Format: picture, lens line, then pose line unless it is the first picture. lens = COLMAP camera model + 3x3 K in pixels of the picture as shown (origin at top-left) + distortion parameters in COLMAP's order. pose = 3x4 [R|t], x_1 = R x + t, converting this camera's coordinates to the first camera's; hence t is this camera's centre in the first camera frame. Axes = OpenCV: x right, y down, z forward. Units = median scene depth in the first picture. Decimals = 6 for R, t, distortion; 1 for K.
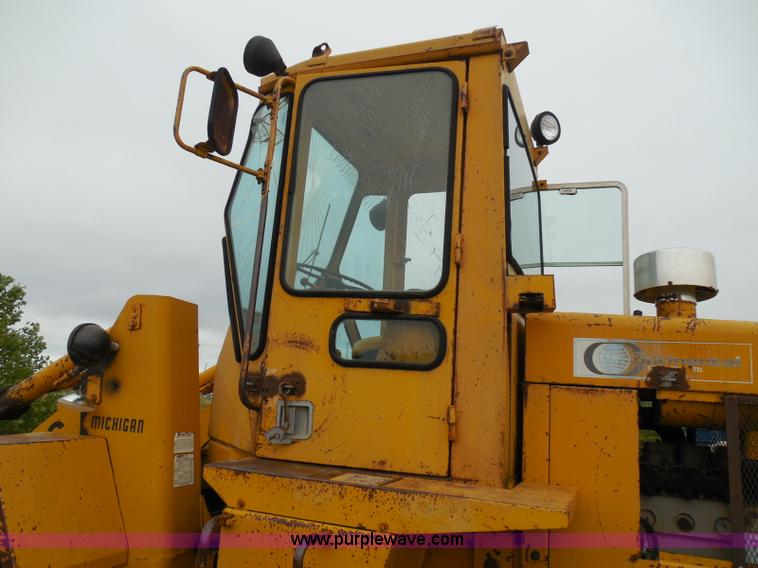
lens RADIAL K [[564.0, 0, 373.9], [0, 564.0, 279.2], [0, 0, 1]] dist [-0.008237, -0.000952]
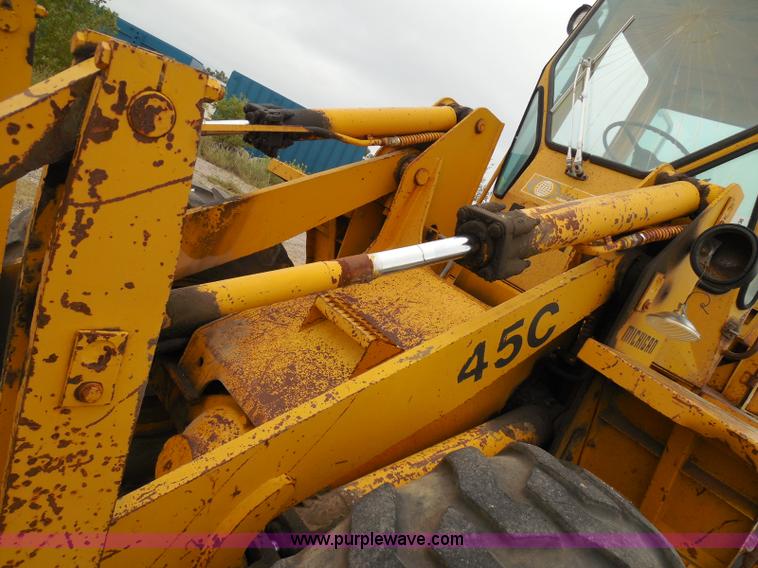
lens RADIAL K [[564.0, 0, 384.0], [0, 564.0, 285.7], [0, 0, 1]] dist [-0.008237, -0.000952]
pose [[0.409979, 0.023929, 0.911781, -1.428069], [-0.599513, 0.760446, 0.249611, 0.246406], [-0.687388, -0.648960, 0.326112, 1.161258]]
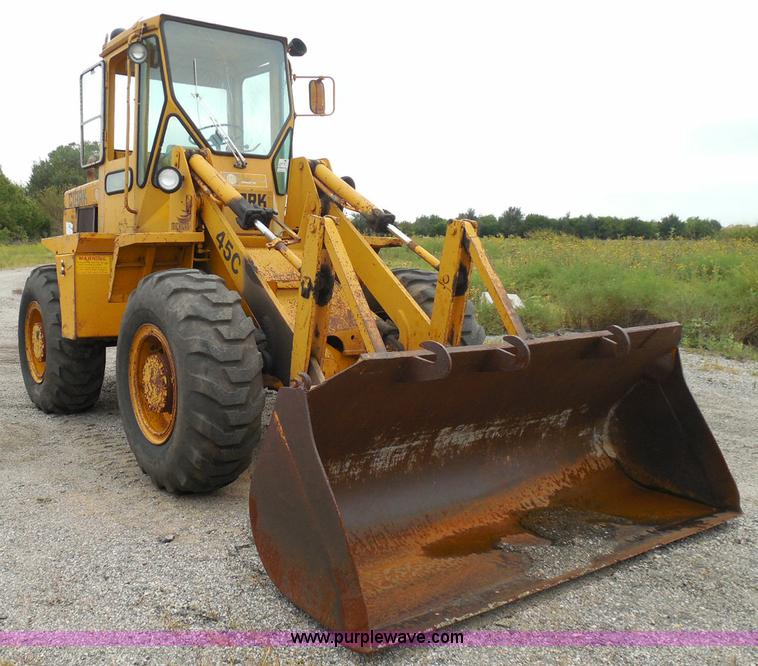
lens RADIAL K [[766.3, 0, 292.0], [0, 766.3, 340.0], [0, 0, 1]] dist [-0.015673, 0.000000]
pose [[-0.802036, -0.129935, 0.582971, -2.135003], [-0.169333, 0.985469, -0.013318, 0.756700], [-0.572769, -0.109398, -0.812384, 3.470484]]
